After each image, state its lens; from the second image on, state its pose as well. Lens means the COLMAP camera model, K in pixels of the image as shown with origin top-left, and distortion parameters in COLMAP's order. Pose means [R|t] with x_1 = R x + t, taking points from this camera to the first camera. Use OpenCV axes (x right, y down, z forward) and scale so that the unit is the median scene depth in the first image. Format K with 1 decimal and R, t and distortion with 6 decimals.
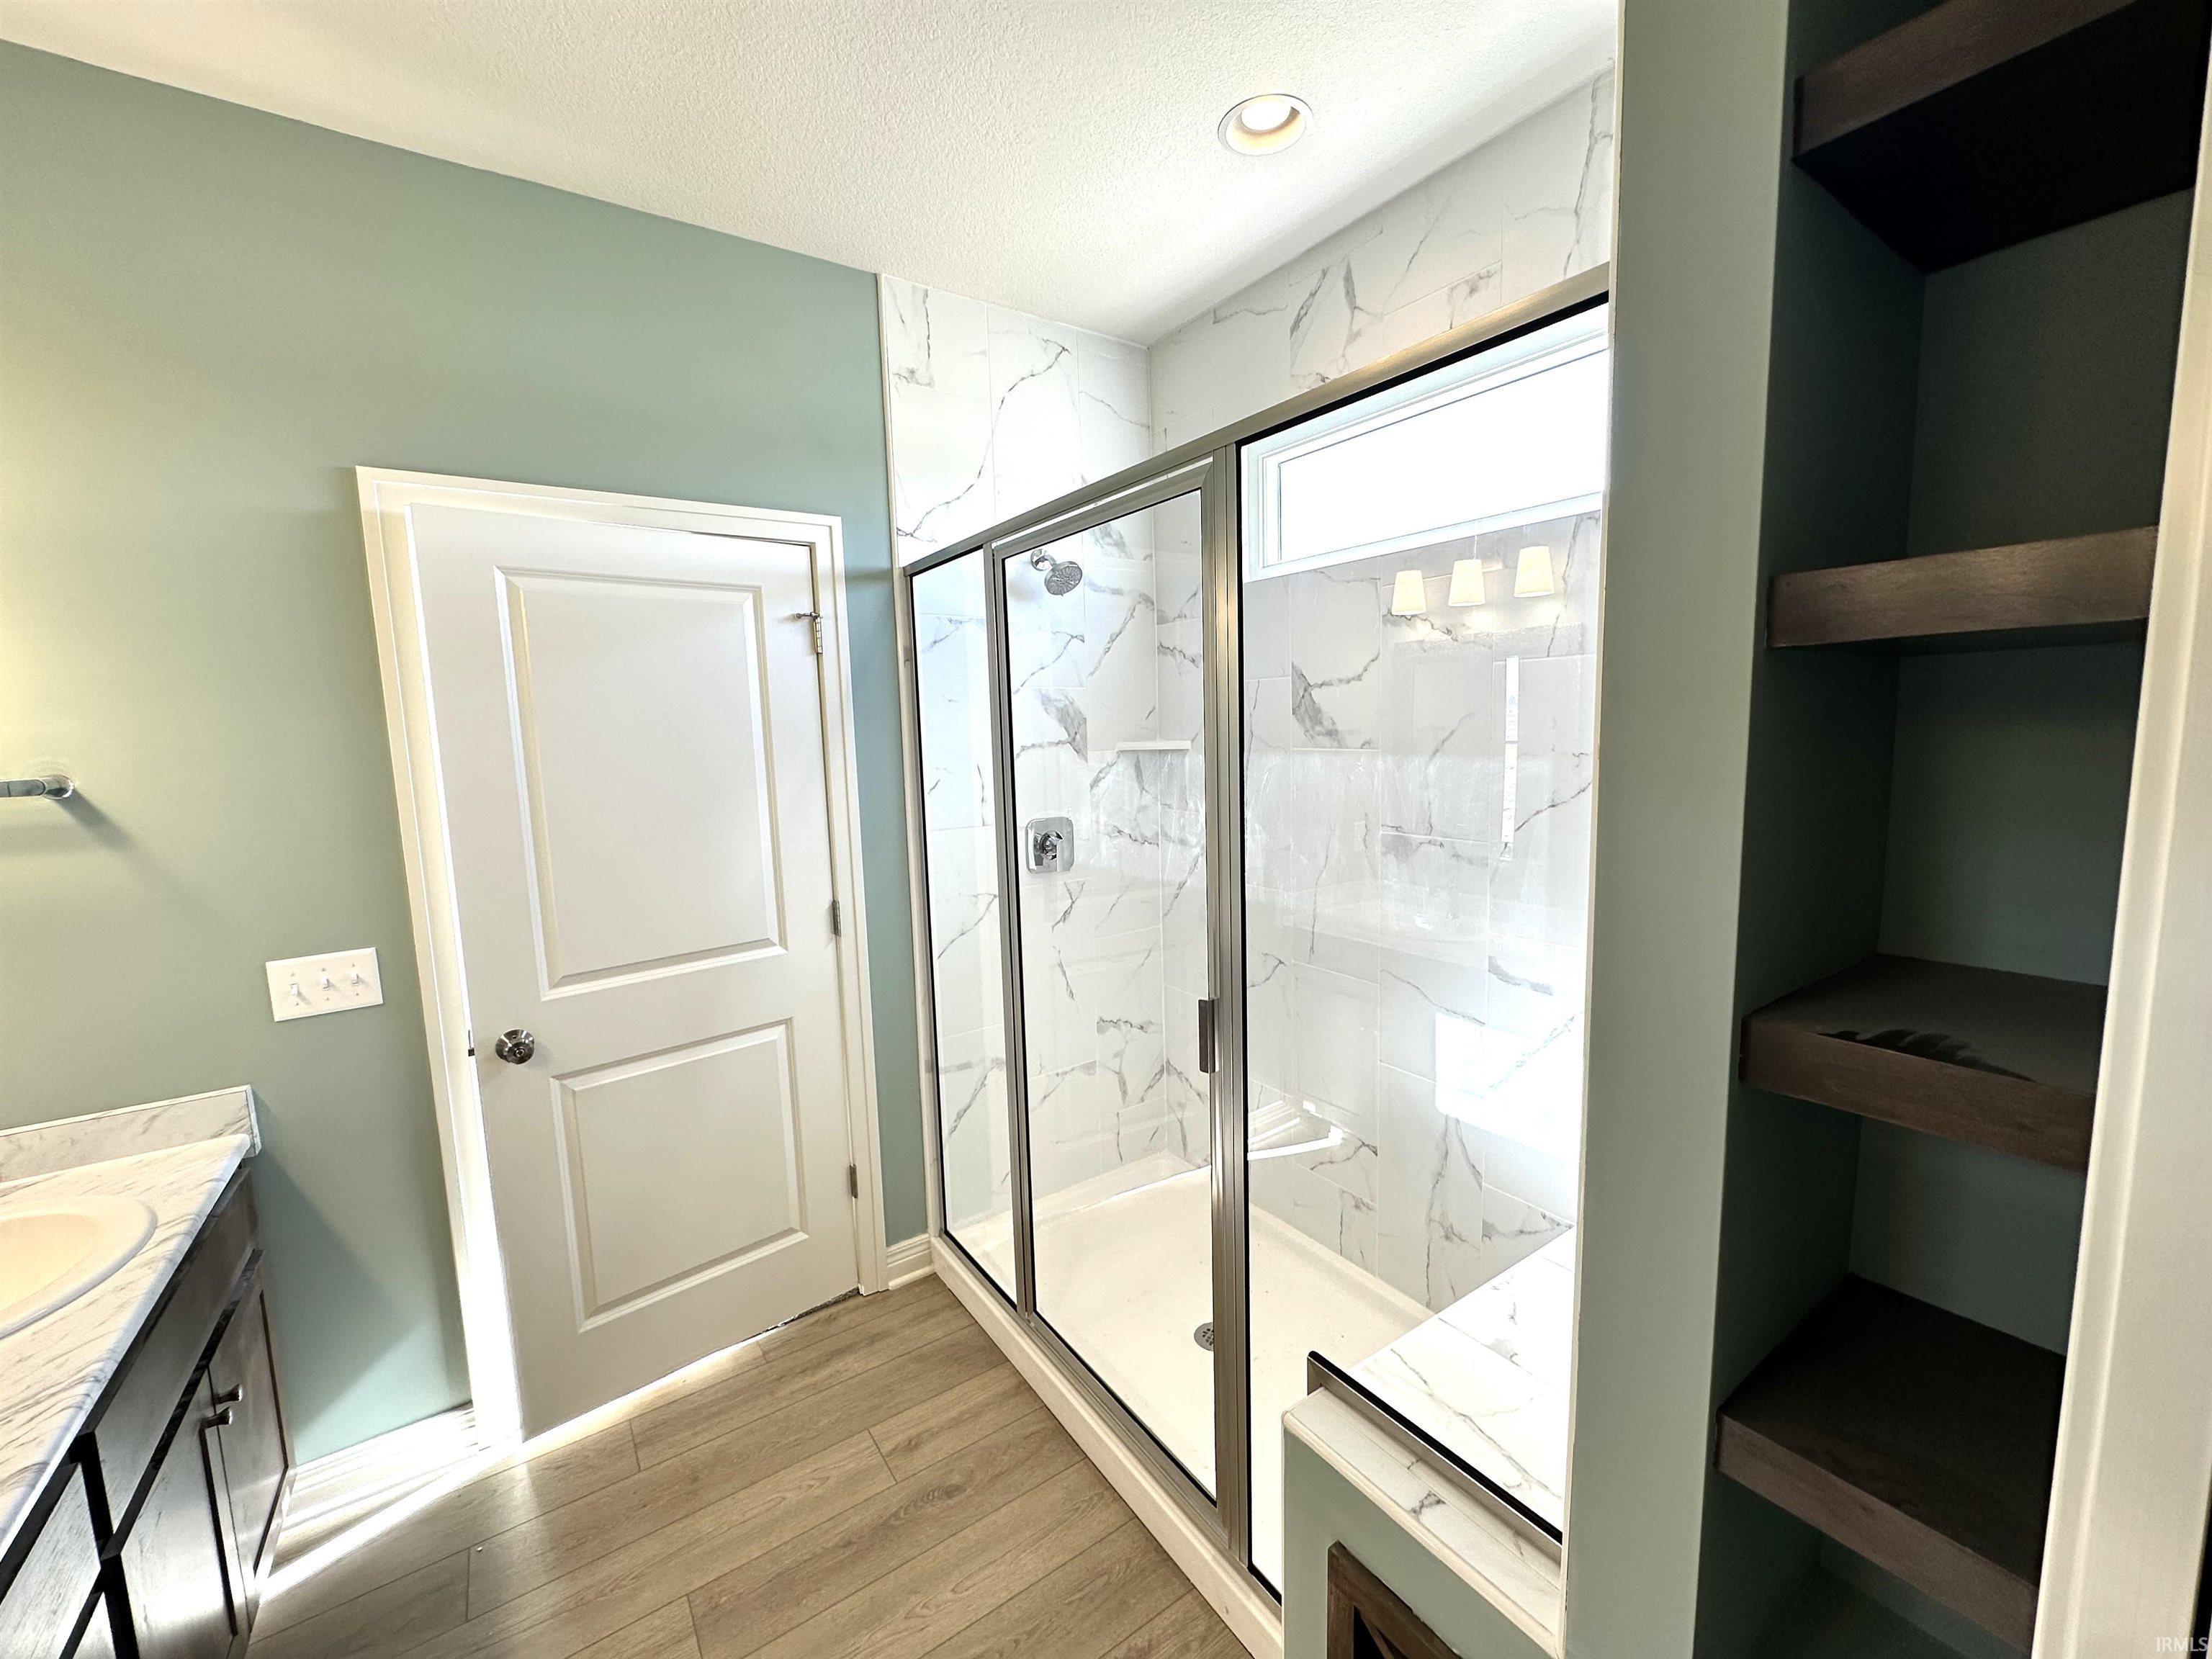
lens RADIAL K [[885.8, 0, 1103.2], [0, 885.8, 826.5], [0, 0, 1]] dist [-0.002988, 0.000809]
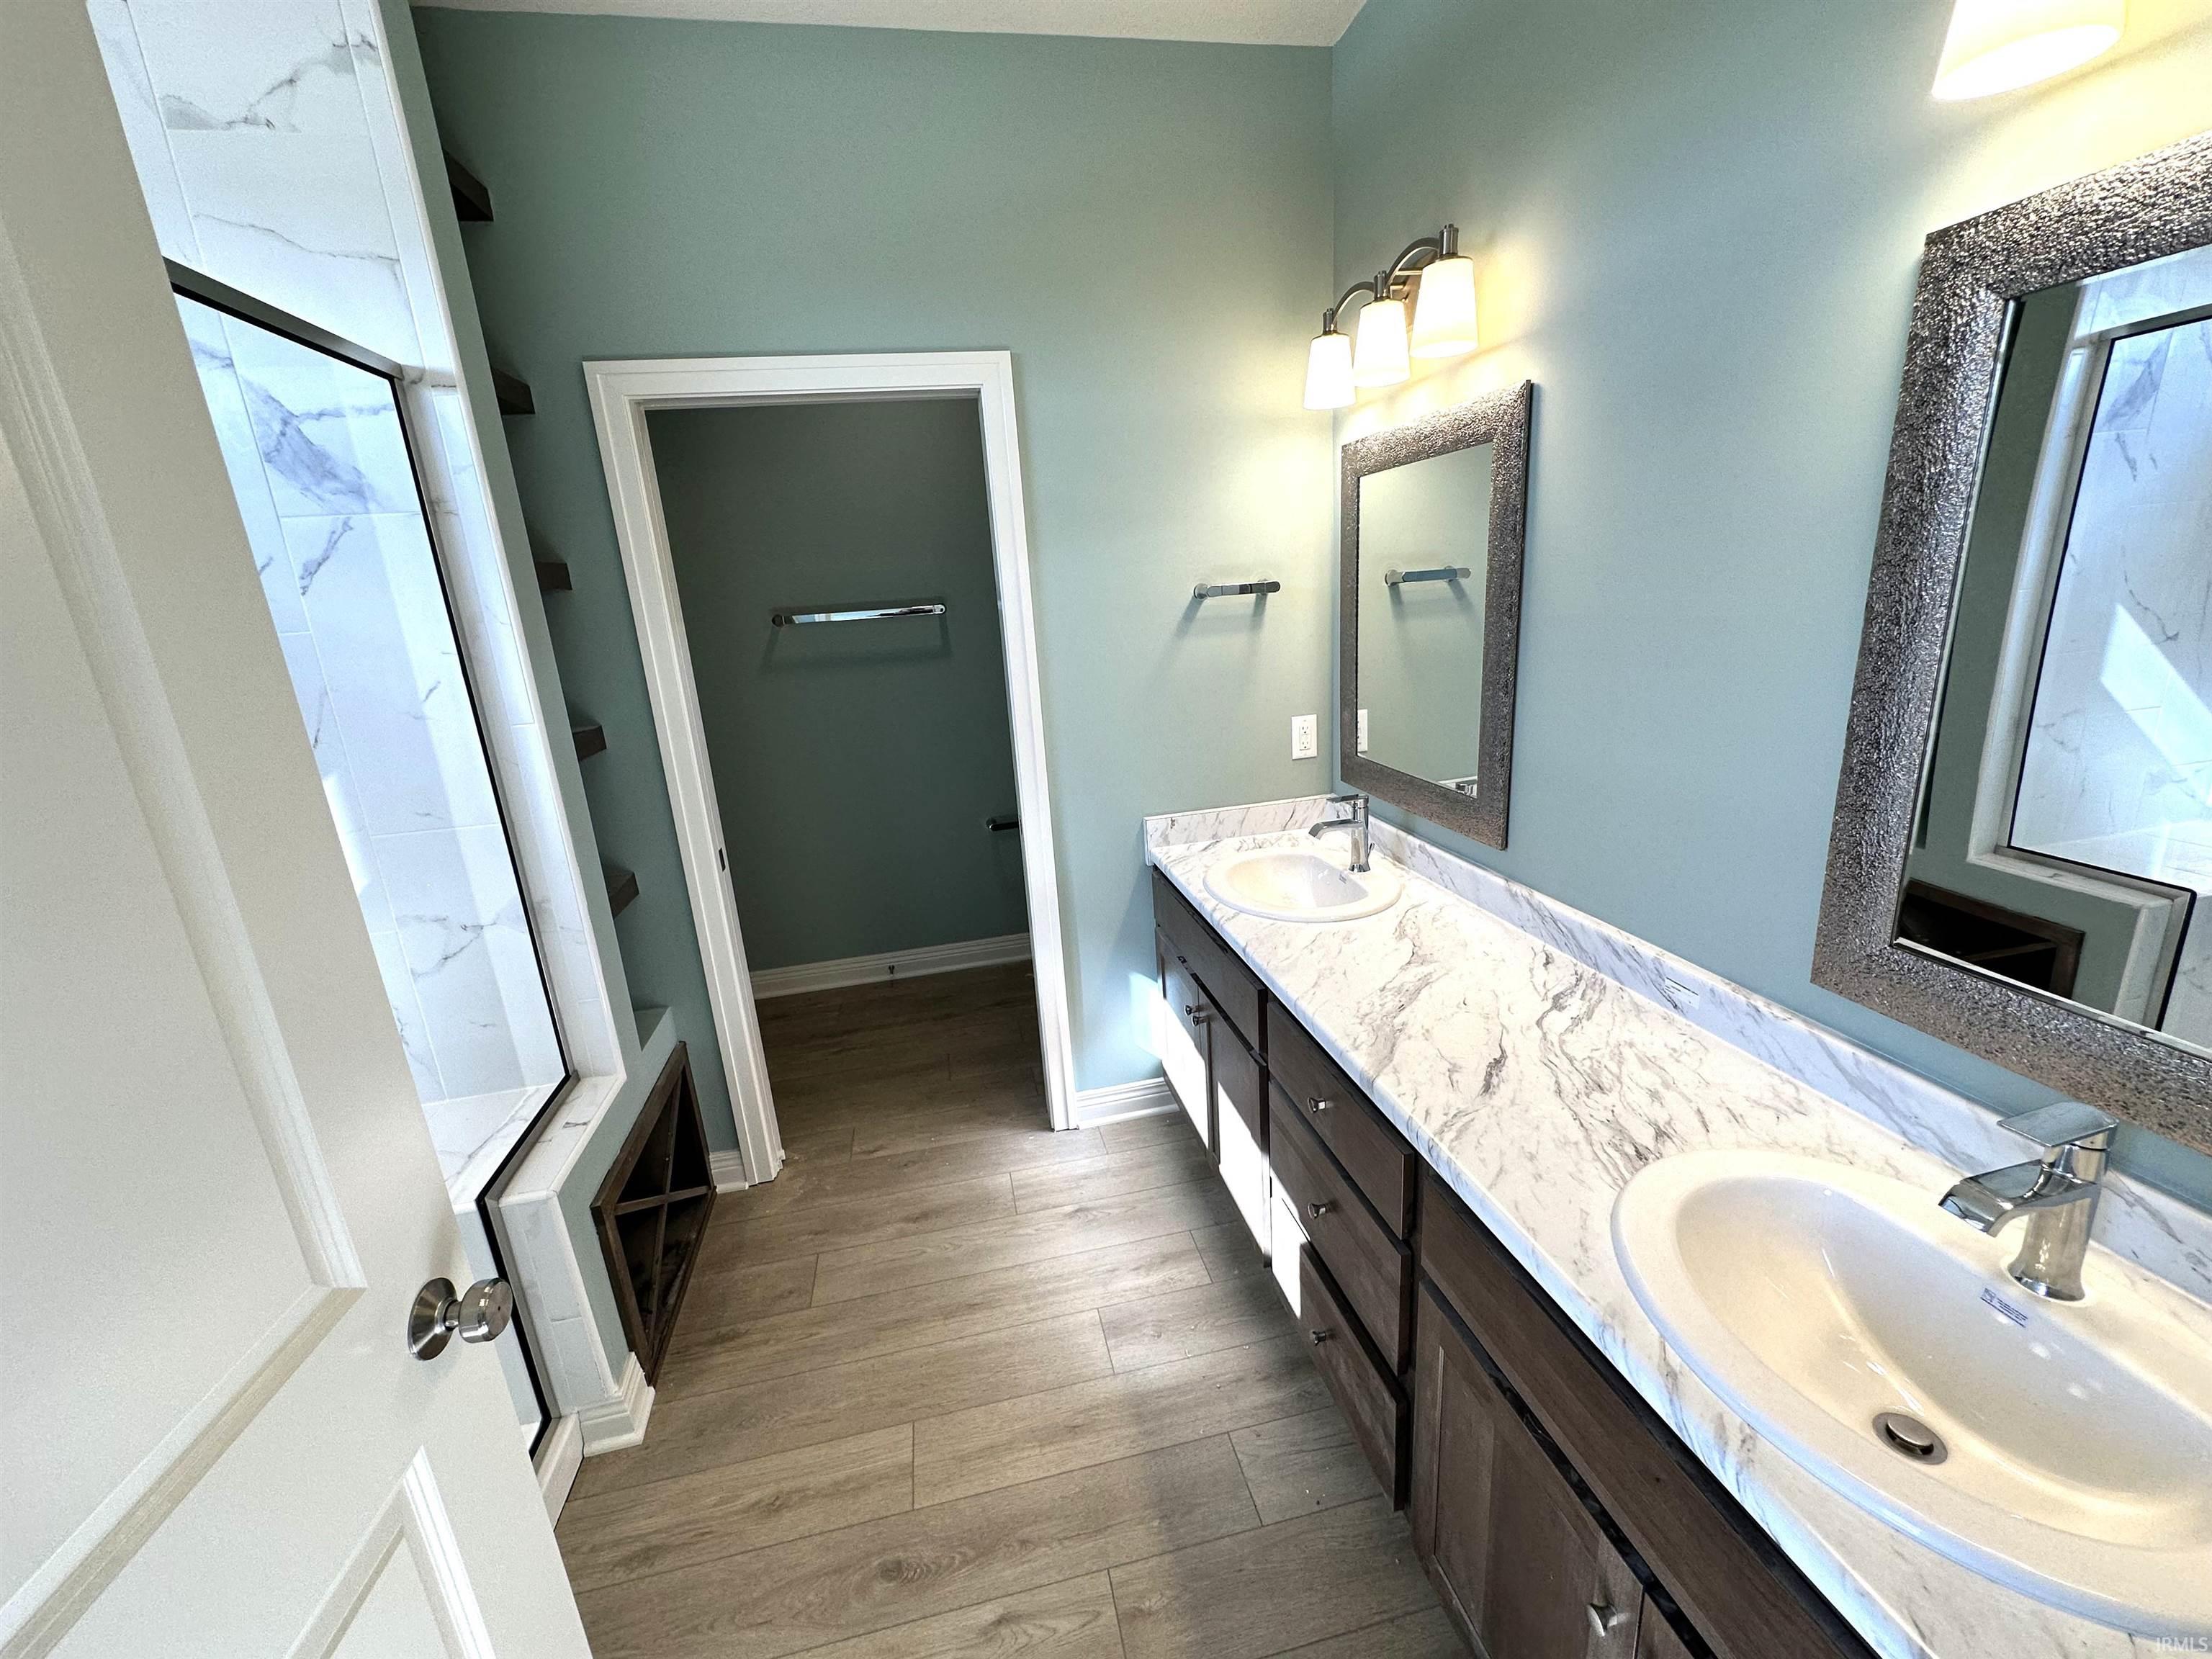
lens RADIAL K [[885.8, 0, 1107.6], [0, 885.8, 822.7], [0, 0, 1]] dist [-0.002988, 0.000809]
pose [[-0.918178, -0.008887, 0.396069, -0.586471], [0.140494, 0.927467, 0.346507, -0.078789], [-0.370420, 0.373800, -0.850331, 0.927342]]
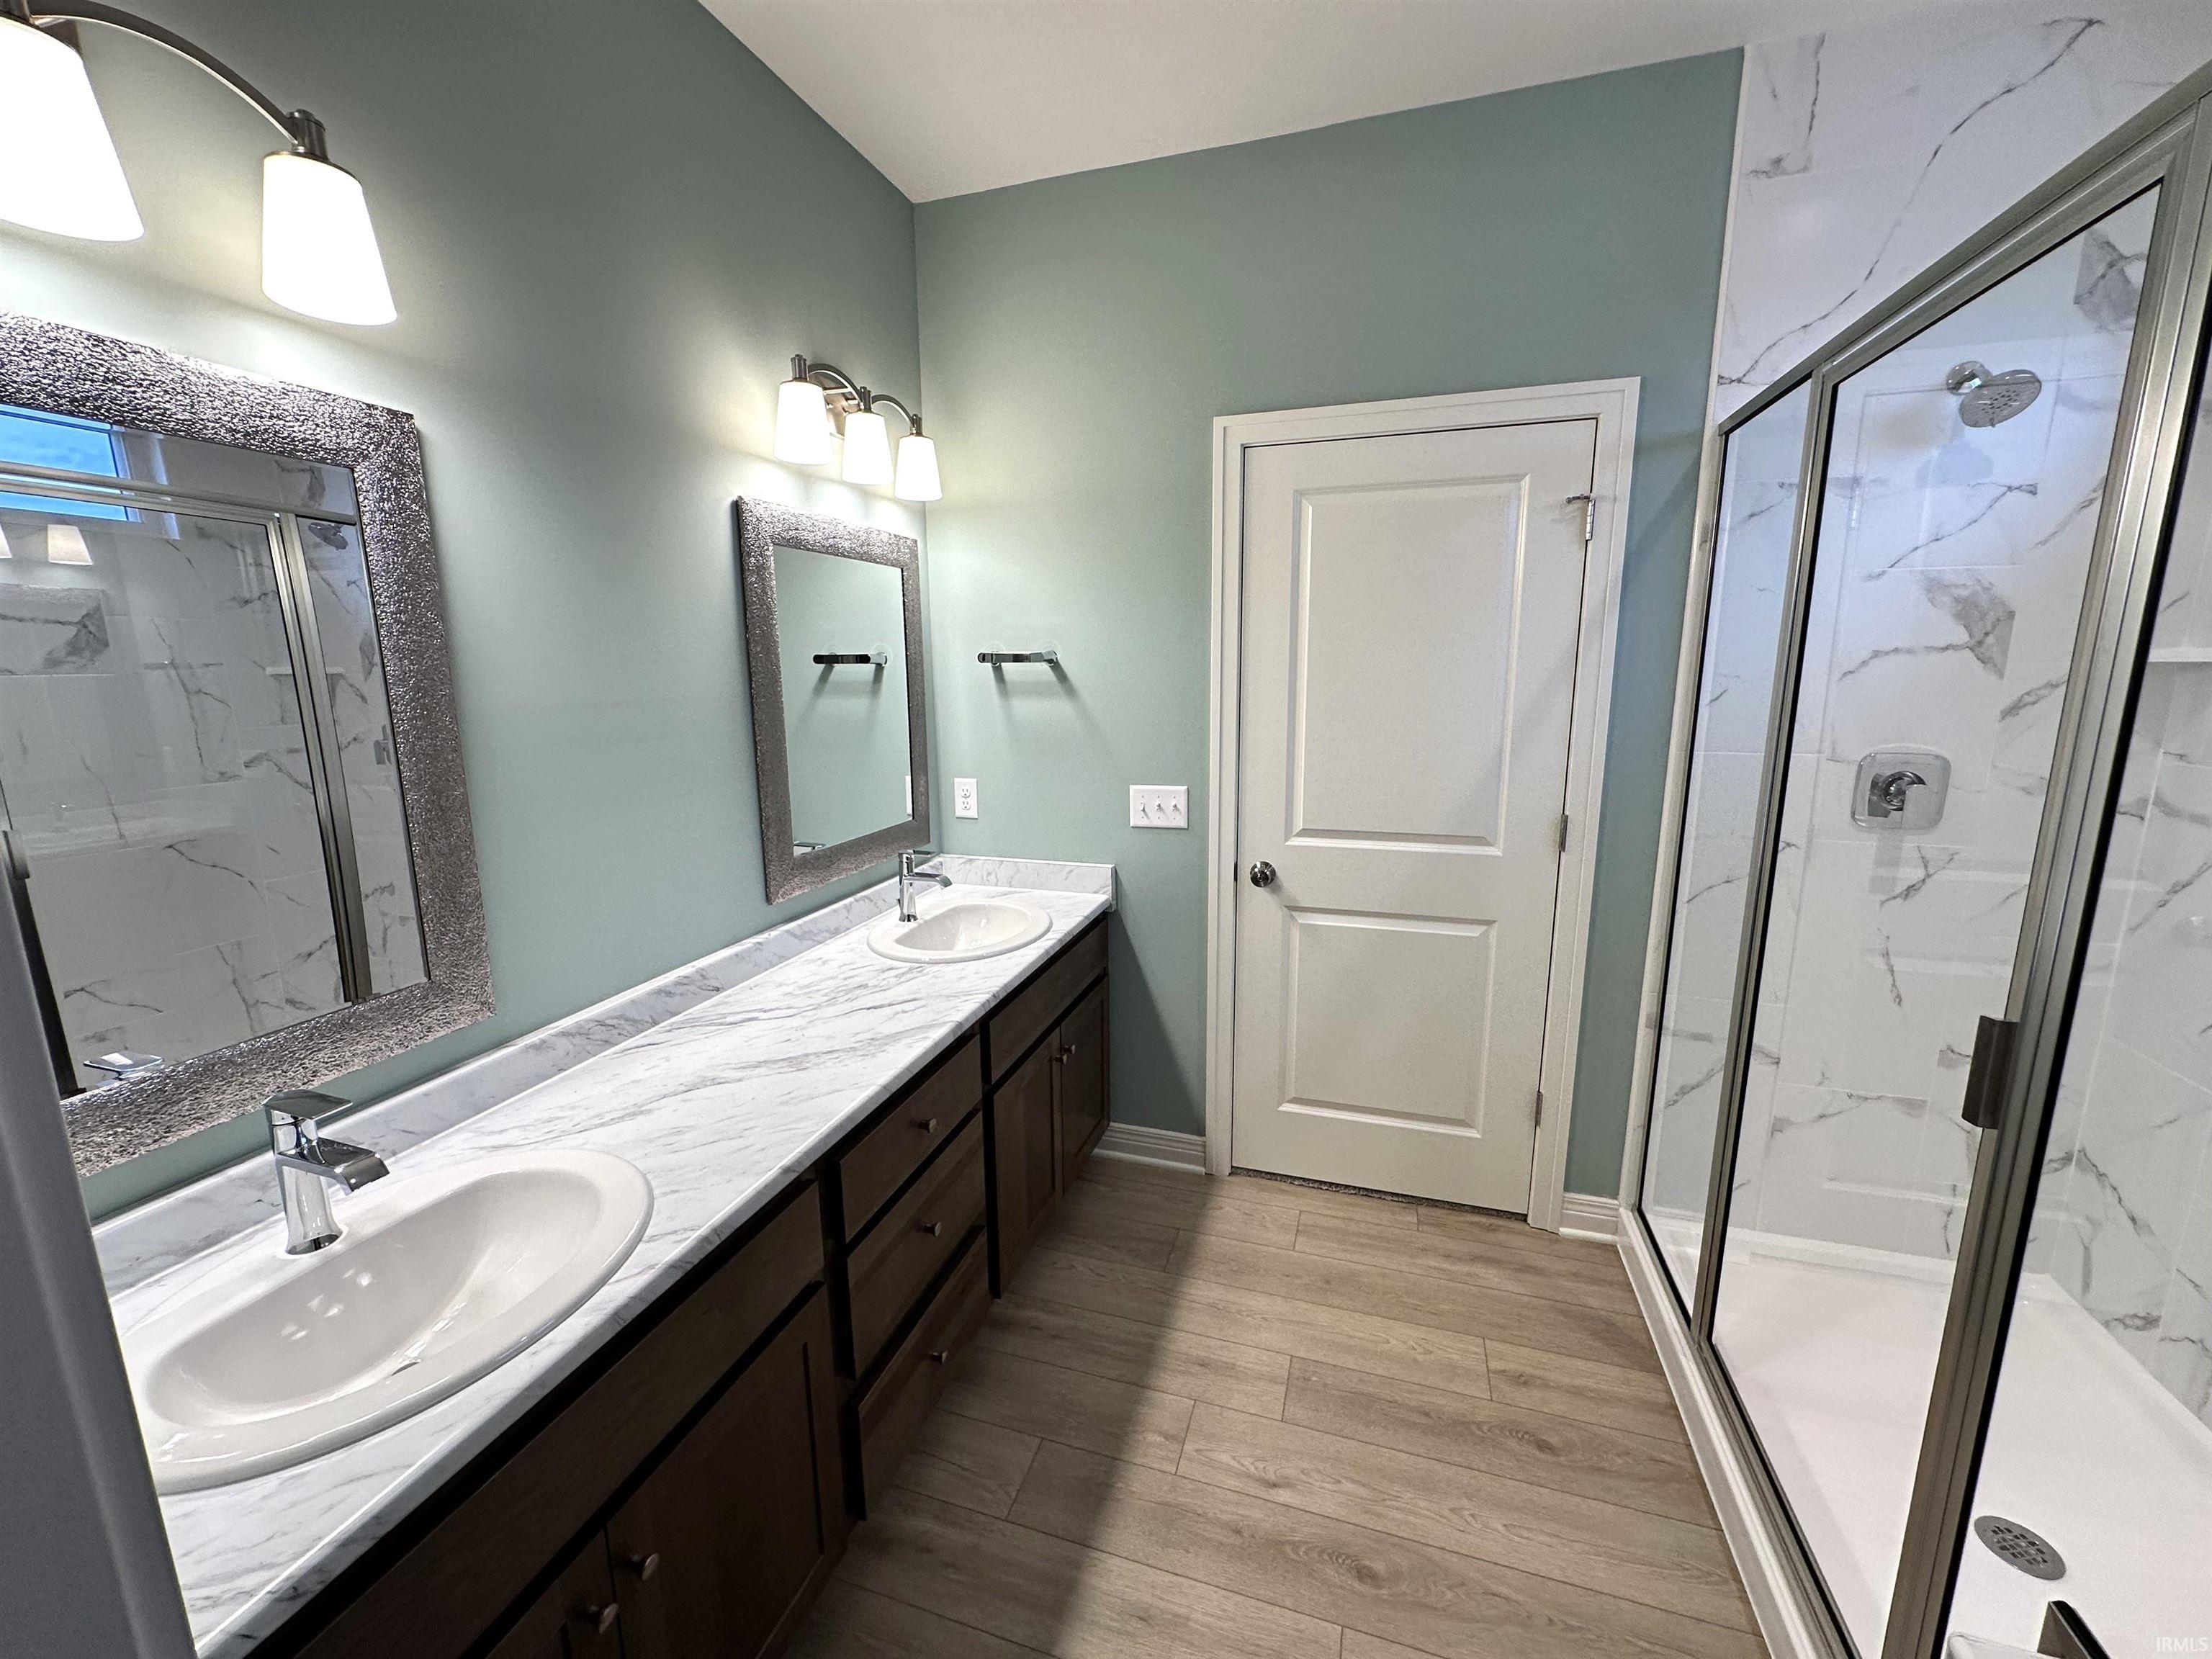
lens RADIAL K [[885.8, 0, 1101.1], [0, 885.8, 824.9], [0, 0, 1]] dist [-0.002988, 0.000809]
pose [[0.608184, 0.168417, -0.775724, 0.133906], [-0.100946, 0.985709, 0.134863, 0.021179], [0.787351, -0.003715, 0.616494, 0.048307]]
